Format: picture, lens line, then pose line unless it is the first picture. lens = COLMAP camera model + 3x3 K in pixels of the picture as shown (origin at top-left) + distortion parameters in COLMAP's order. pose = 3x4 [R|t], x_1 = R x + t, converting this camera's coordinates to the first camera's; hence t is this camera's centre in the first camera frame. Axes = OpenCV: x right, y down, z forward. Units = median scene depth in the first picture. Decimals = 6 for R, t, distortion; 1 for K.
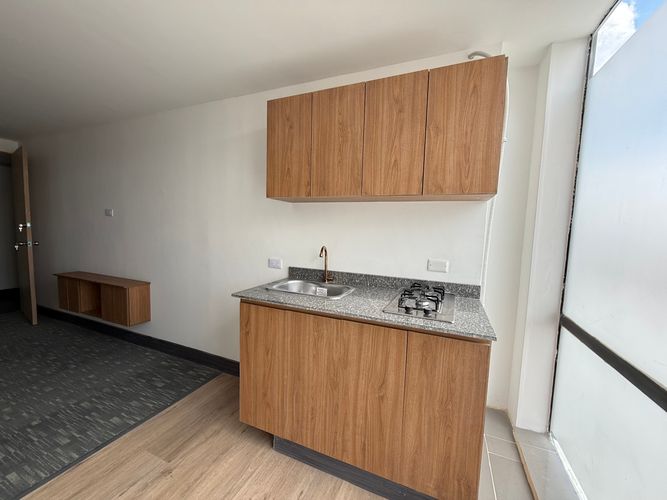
lens RADIAL K [[266.8, 0, 334.3], [0, 266.8, 252.3], [0, 0, 1]] dist [-0.000663, 0.000336]
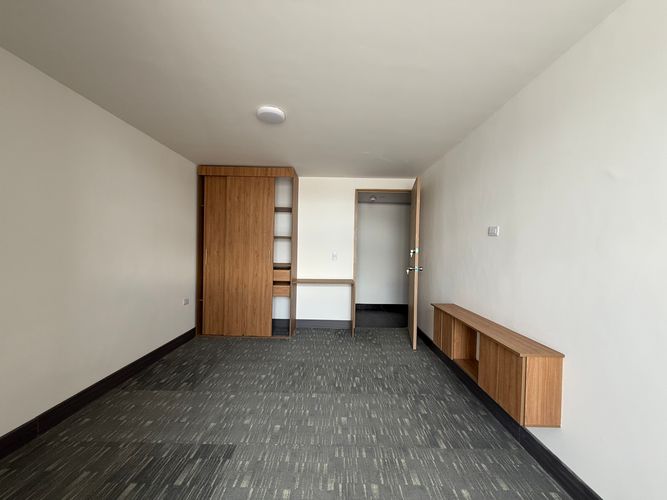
lens RADIAL K [[266.8, 0, 334.7], [0, 266.8, 251.4], [0, 0, 1]] dist [-0.000663, 0.000336]
pose [[0.397573, -0.012317, -0.917488, -0.360559], [-0.083397, 0.995286, -0.049499, -0.024597], [0.913773, 0.096196, 0.394672, 0.336344]]
